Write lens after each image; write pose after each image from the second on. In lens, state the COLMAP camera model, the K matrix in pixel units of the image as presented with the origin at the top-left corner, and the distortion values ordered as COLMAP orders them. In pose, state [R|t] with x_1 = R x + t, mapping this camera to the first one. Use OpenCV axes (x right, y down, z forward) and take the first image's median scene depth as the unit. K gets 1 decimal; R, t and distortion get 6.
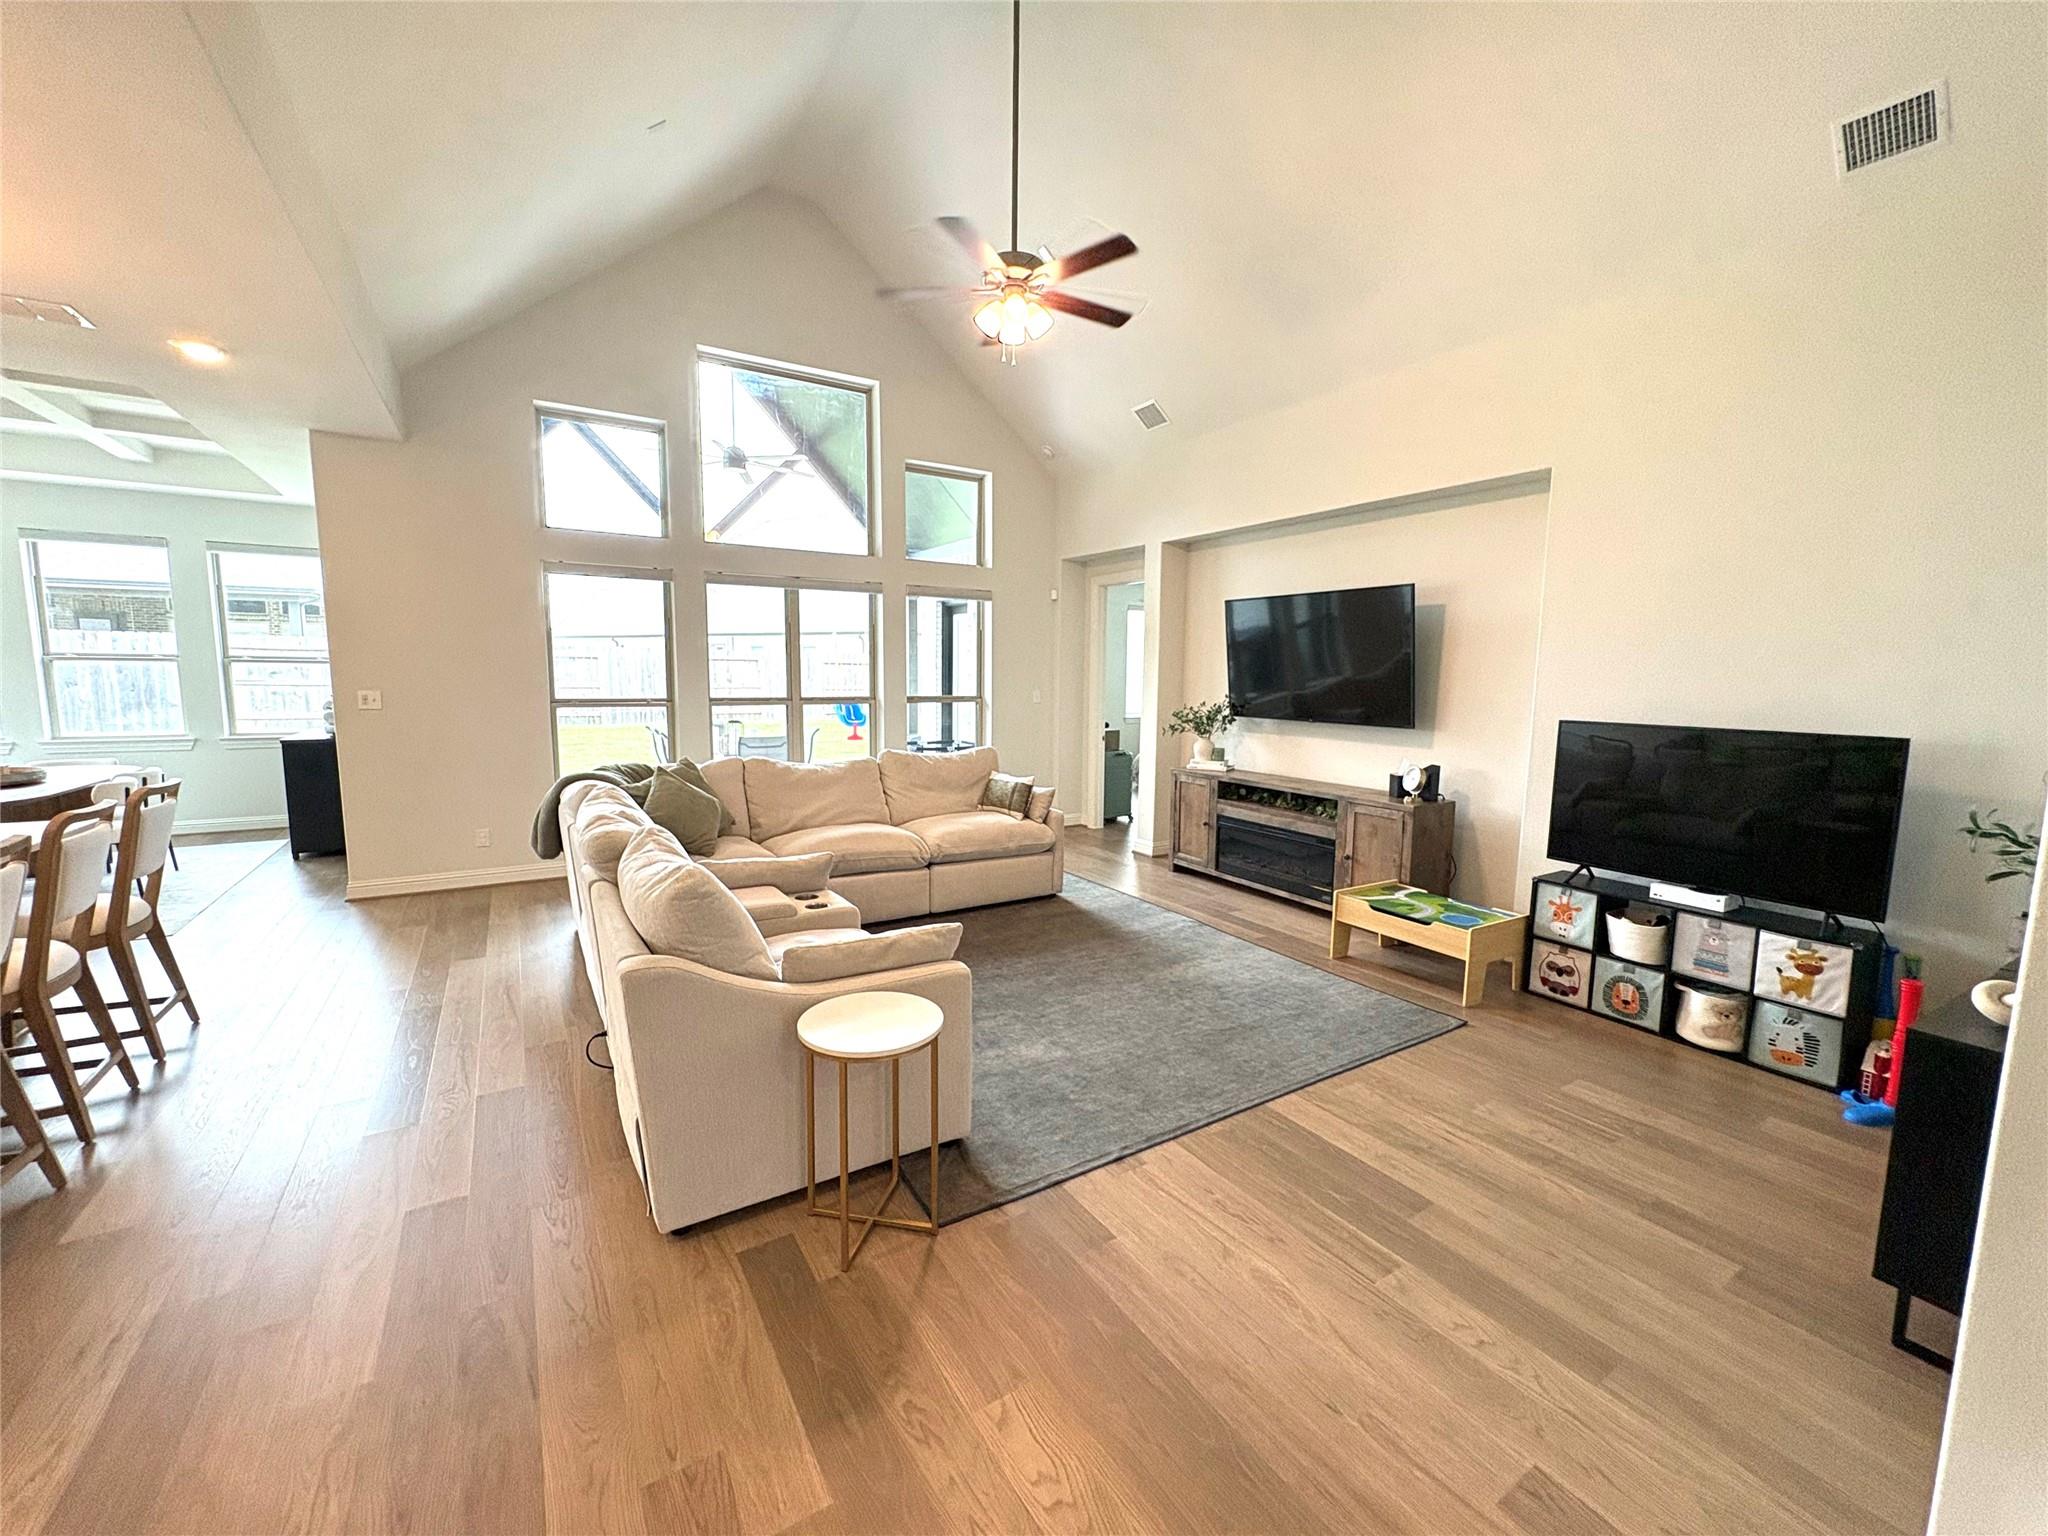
lens RADIAL K [[818.1, 0, 1031.5], [0, 818.1, 750.8], [0, 0, 1]] dist [-0.001711, -0.000165]
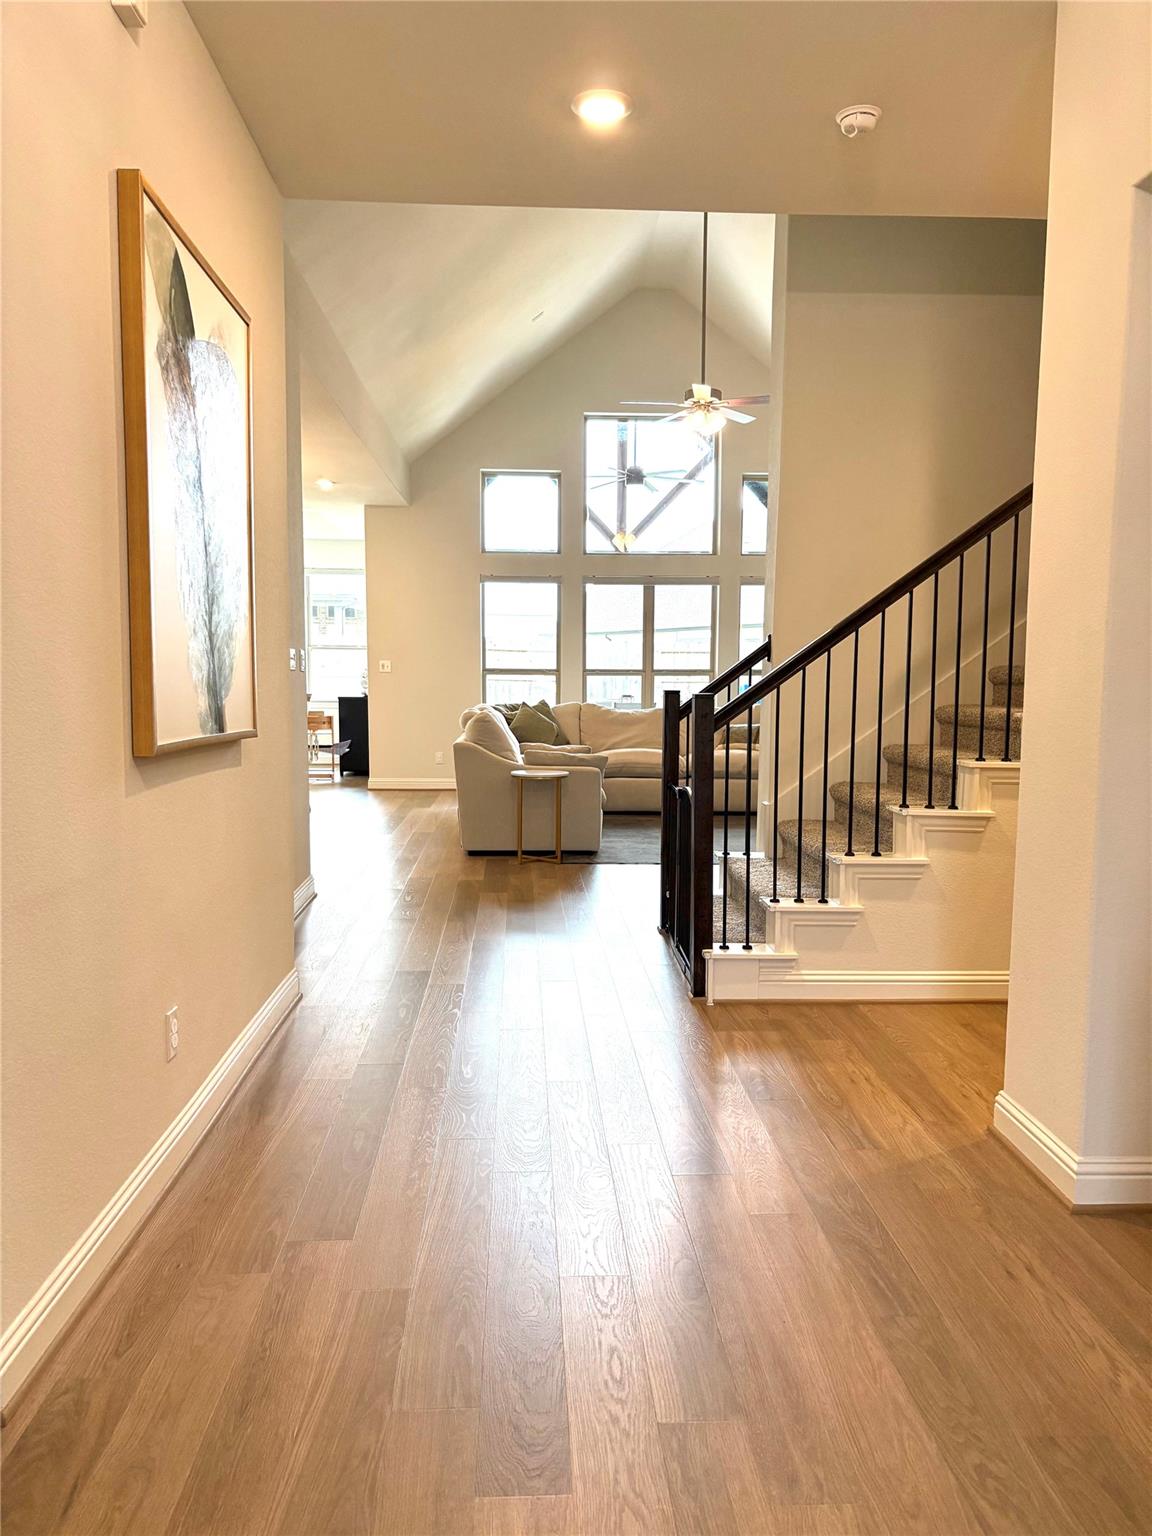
lens RADIAL K [[1160.4, 0, 582.1], [0, 1160.4, 769.8], [0, 0, 1]] dist [0.060141, -0.009005]
pose [[0.870409, 0.036211, -0.490996, 0.554669], [-0.045497, 0.998940, -0.006983, 0.116250], [0.490223, 0.028416, 0.871134, -0.671894]]
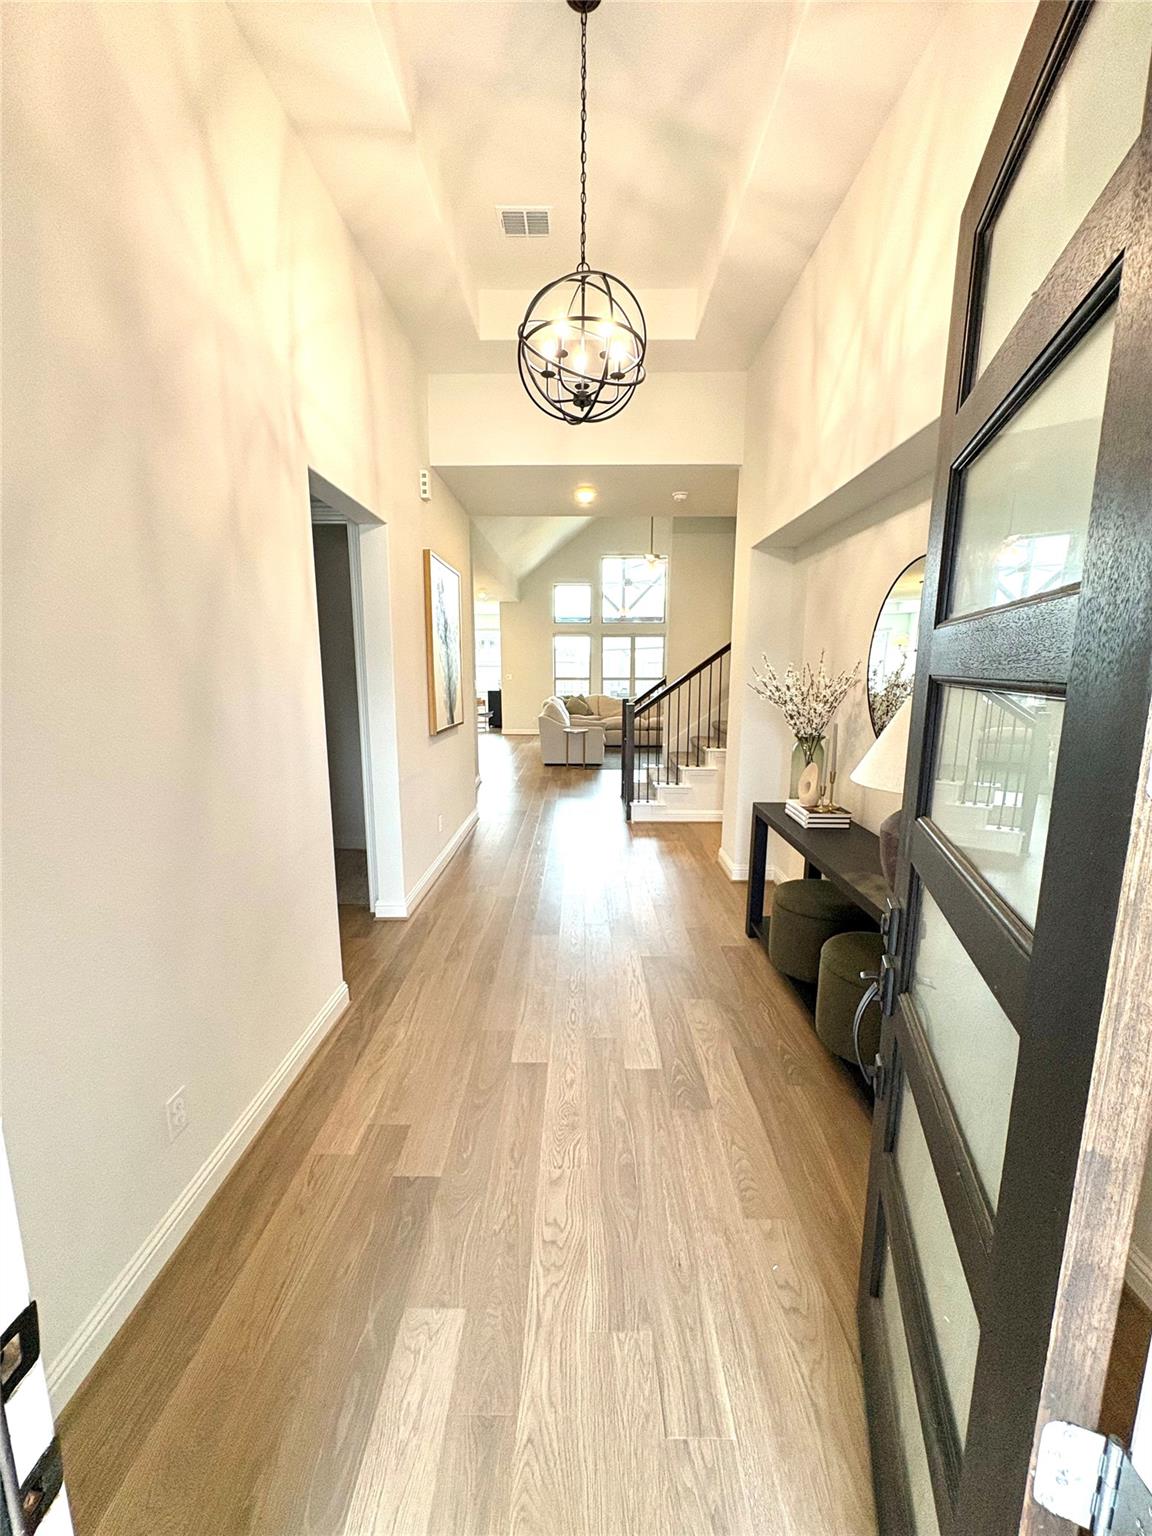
lens RADIAL K [[613.6, 0, 572.0], [0, 613.6, 773.5], [0, 0, 1]] dist [-0.001711, -0.000165]
pose [[0.835075, 0.083526, -0.543758, 0.717830], [-0.045006, 0.995466, 0.083795, 0.095073], [0.548291, -0.045503, 0.835048, -0.870460]]
